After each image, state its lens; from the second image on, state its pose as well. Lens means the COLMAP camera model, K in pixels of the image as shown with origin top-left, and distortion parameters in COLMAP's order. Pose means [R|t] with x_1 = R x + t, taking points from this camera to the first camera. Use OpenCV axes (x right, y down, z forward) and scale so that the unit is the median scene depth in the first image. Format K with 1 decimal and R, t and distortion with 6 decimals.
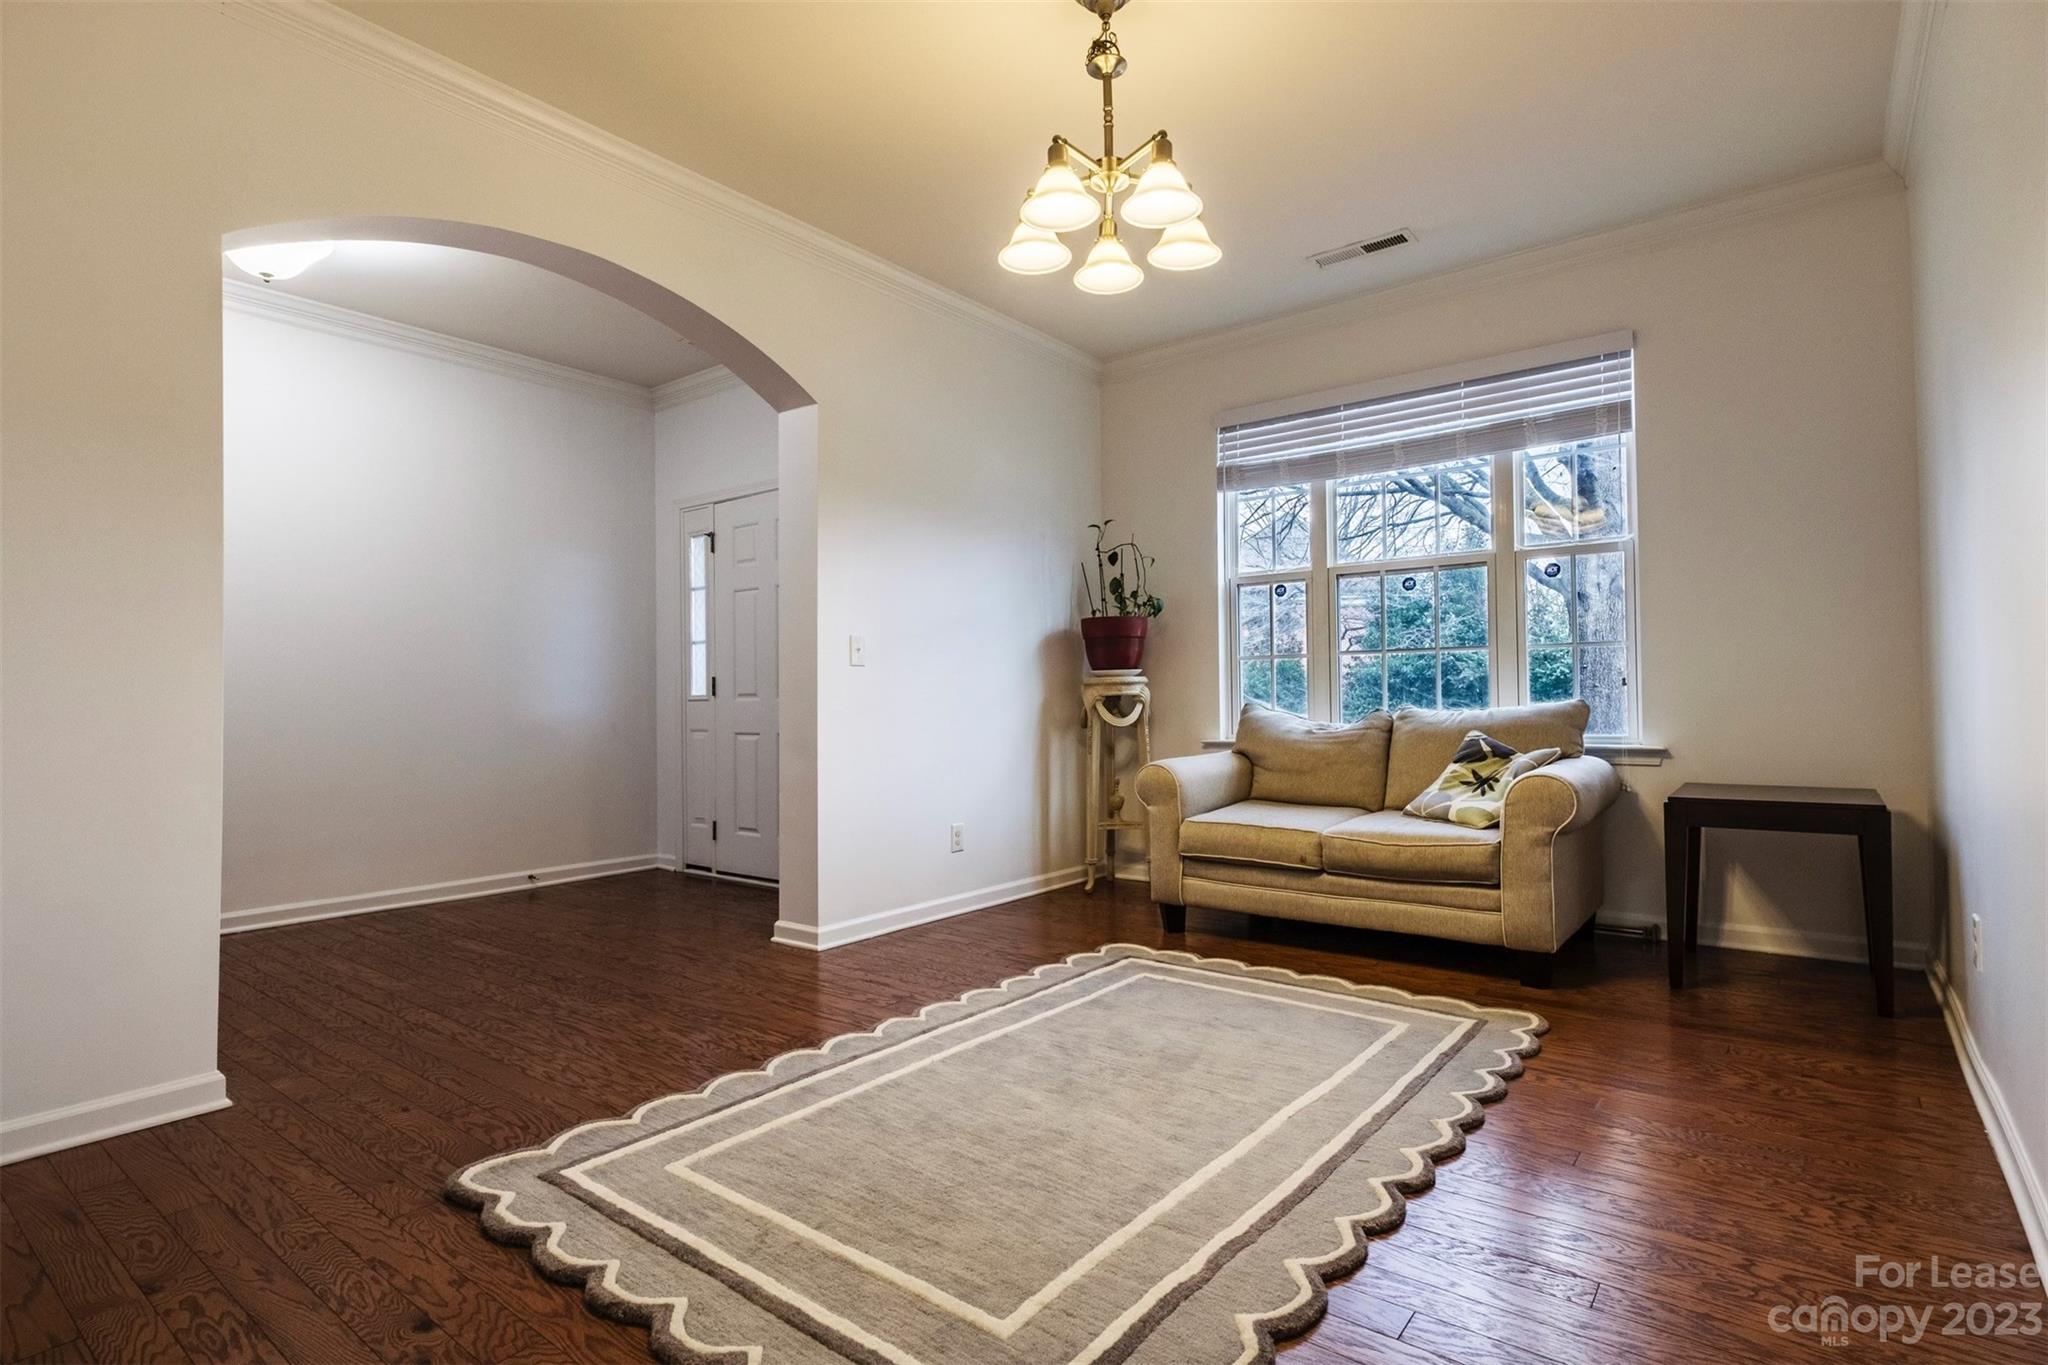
lens RADIAL K [[1018.3, 0, 1024.0], [0, 1018.3, 682.5], [0, 0, 1]] dist [0.001862, 0.000171]
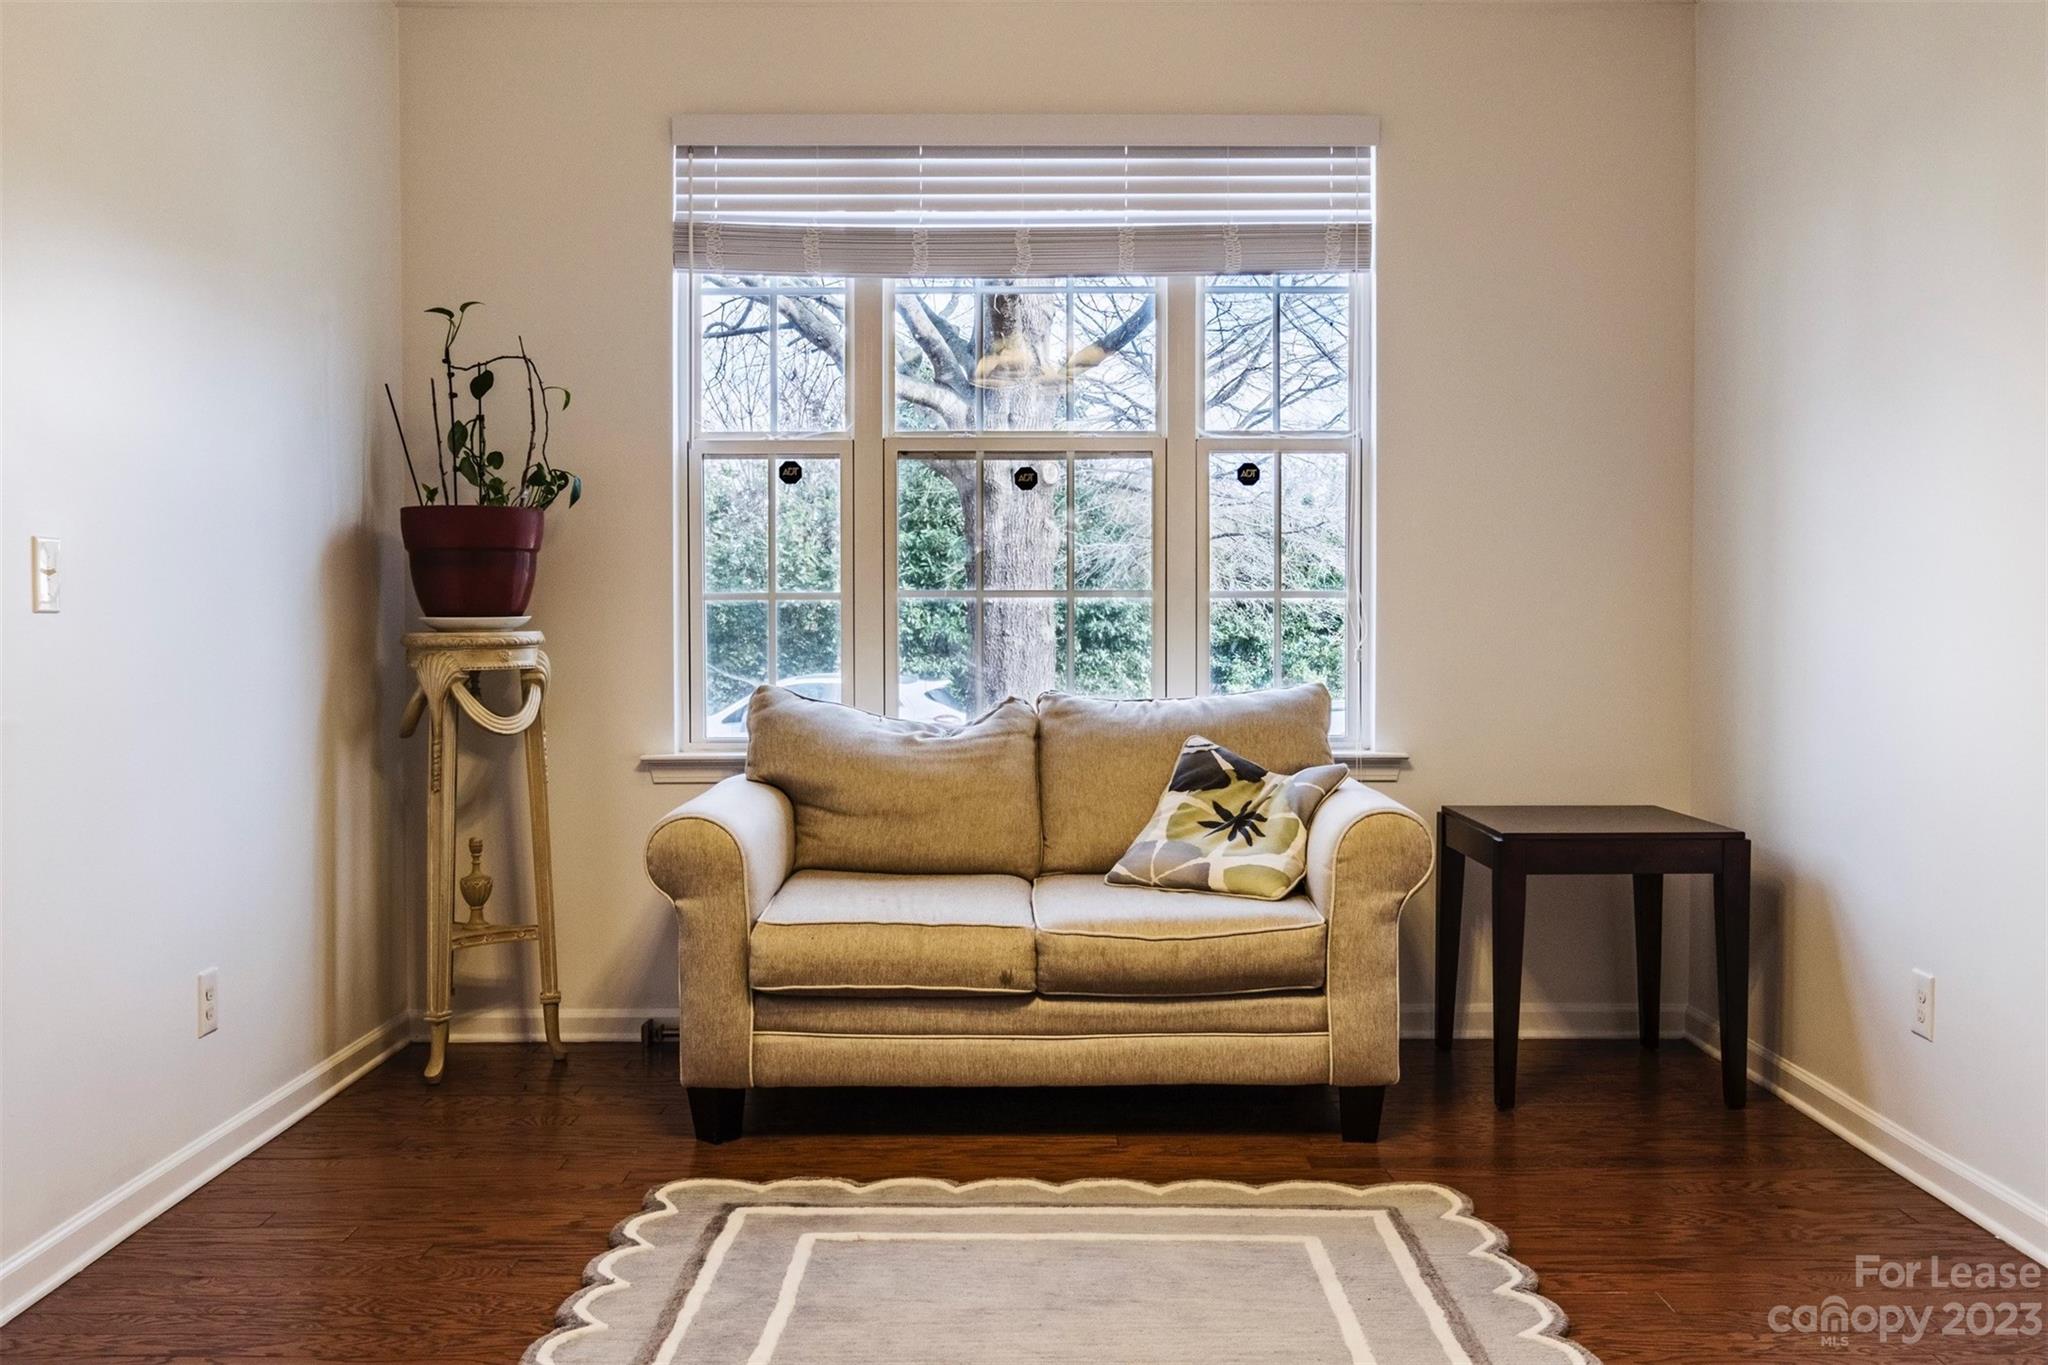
lens RADIAL K [[1895.6, 0, 1024.0], [0, 1895.6, 682.5], [0, 0, 1]] dist [-0.013186, 0.000568]
pose [[0.783357, -0.008789, 0.621510, -0.351821], [-0.019180, 0.999082, 0.038303, -0.026960], [-0.621276, -0.041926, 0.782469, 0.183515]]
